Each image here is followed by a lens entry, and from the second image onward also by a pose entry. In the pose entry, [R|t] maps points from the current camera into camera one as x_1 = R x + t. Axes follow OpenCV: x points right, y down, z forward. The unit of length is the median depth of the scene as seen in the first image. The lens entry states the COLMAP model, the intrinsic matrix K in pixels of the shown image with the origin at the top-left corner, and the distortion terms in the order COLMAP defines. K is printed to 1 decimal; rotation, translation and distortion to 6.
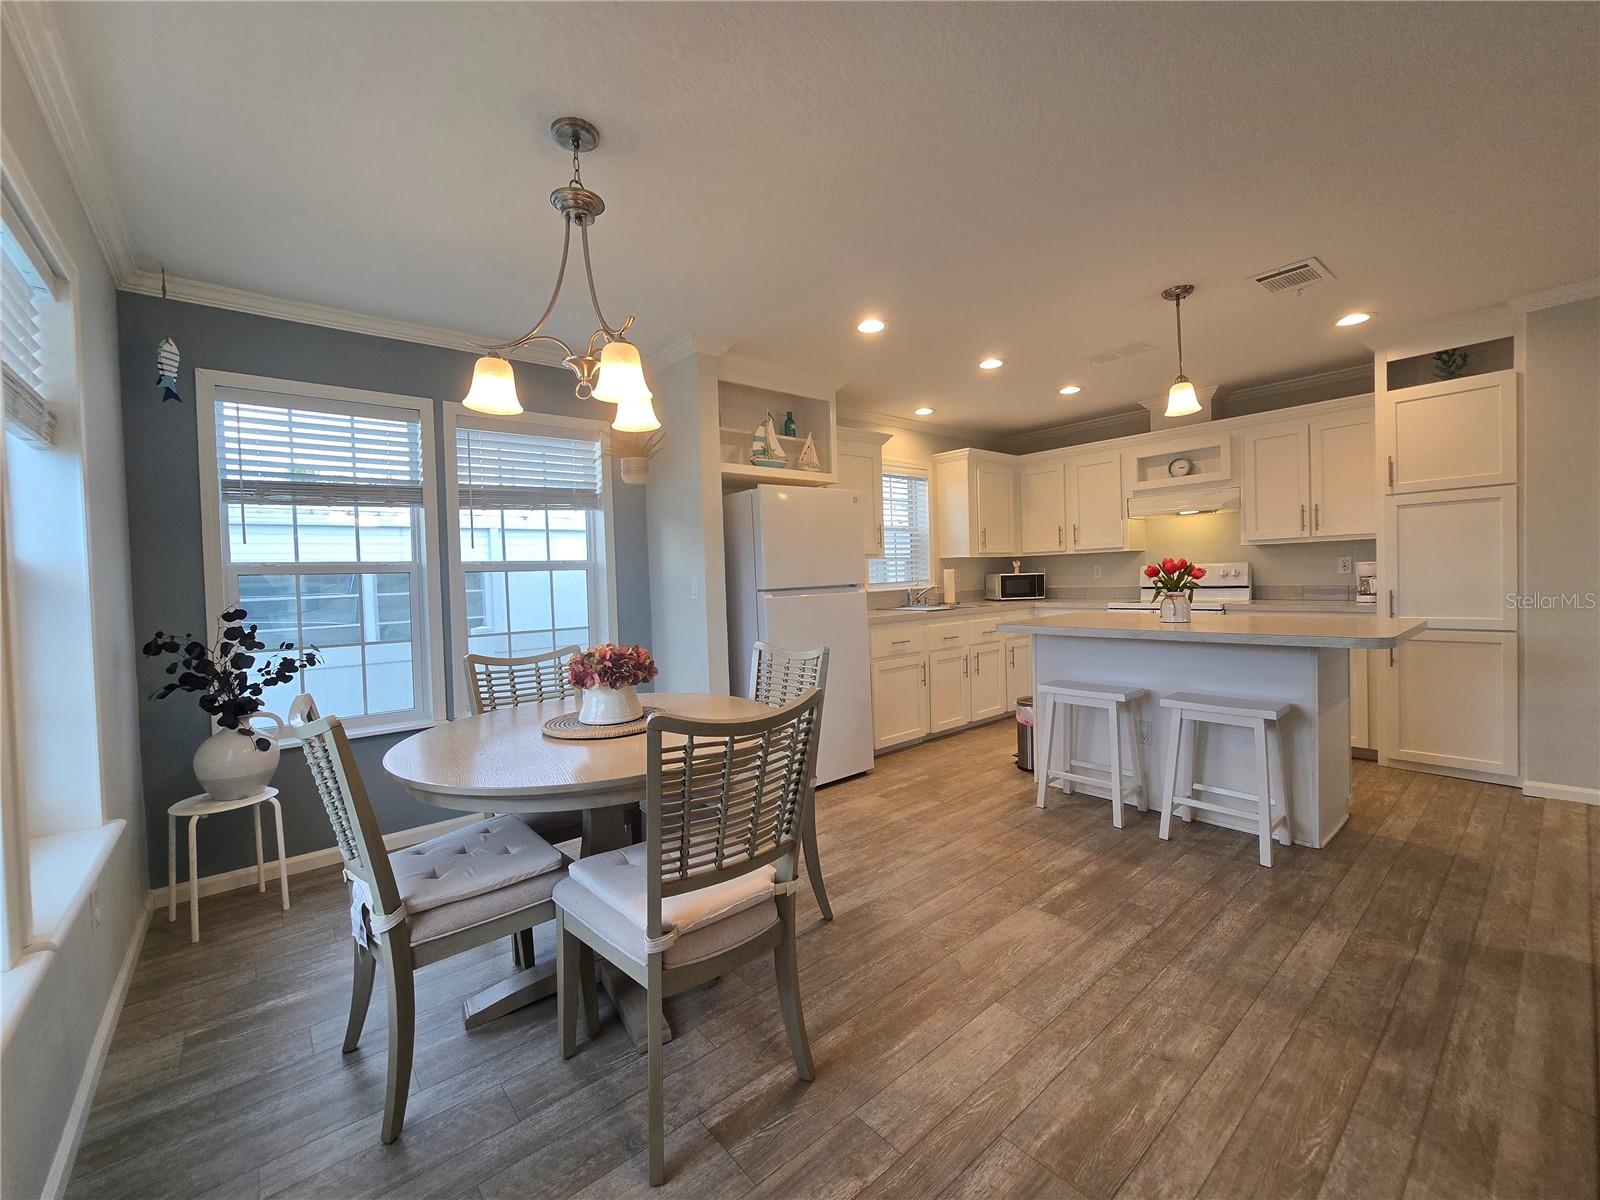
lens RADIAL K [[659.9, 0, 802.2], [0, 659.9, 599.0], [0, 0, 1]] dist [-0.009408, 0.004996]
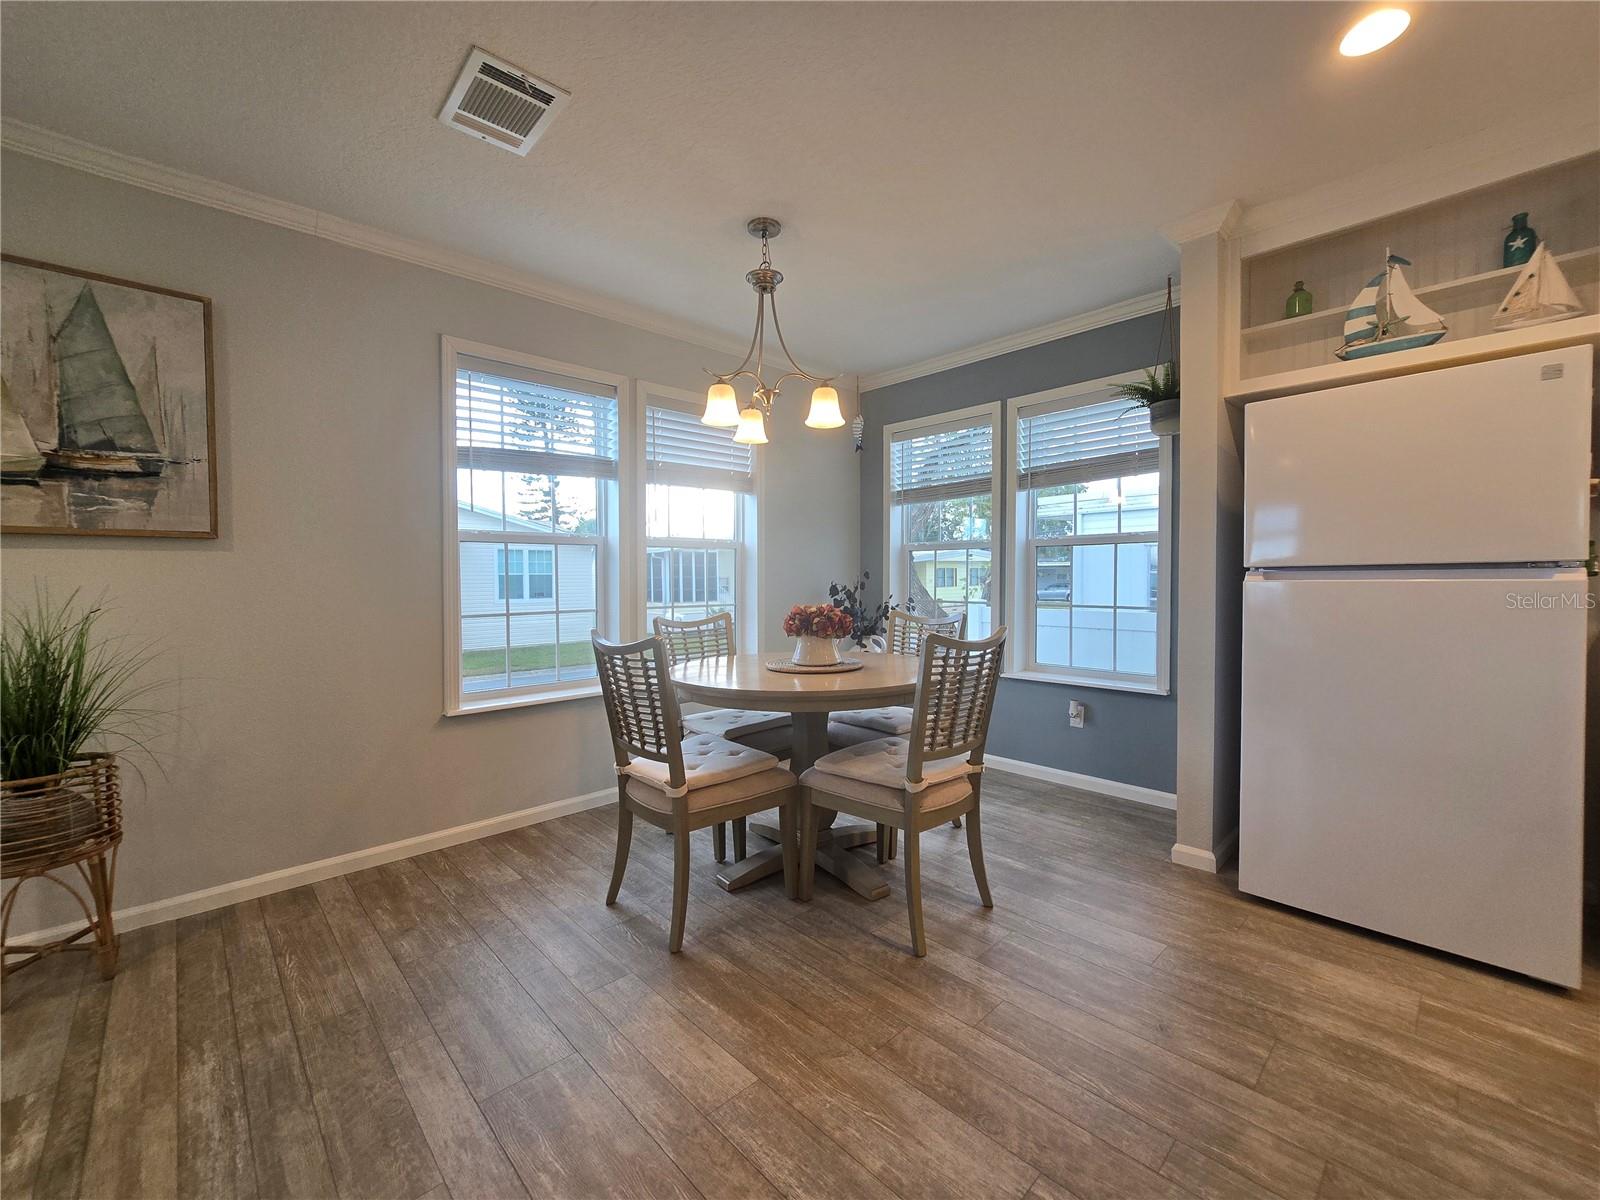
lens RADIAL K [[659.9, 0, 796.3], [0, 659.9, 595.8], [0, 0, 1]] dist [-0.009408, 0.004996]
pose [[0.054635, 0.060160, -0.996692, 0.577098], [-0.029284, 0.997850, 0.058625, -0.011550], [0.998077, 0.025984, 0.056280, 0.537790]]
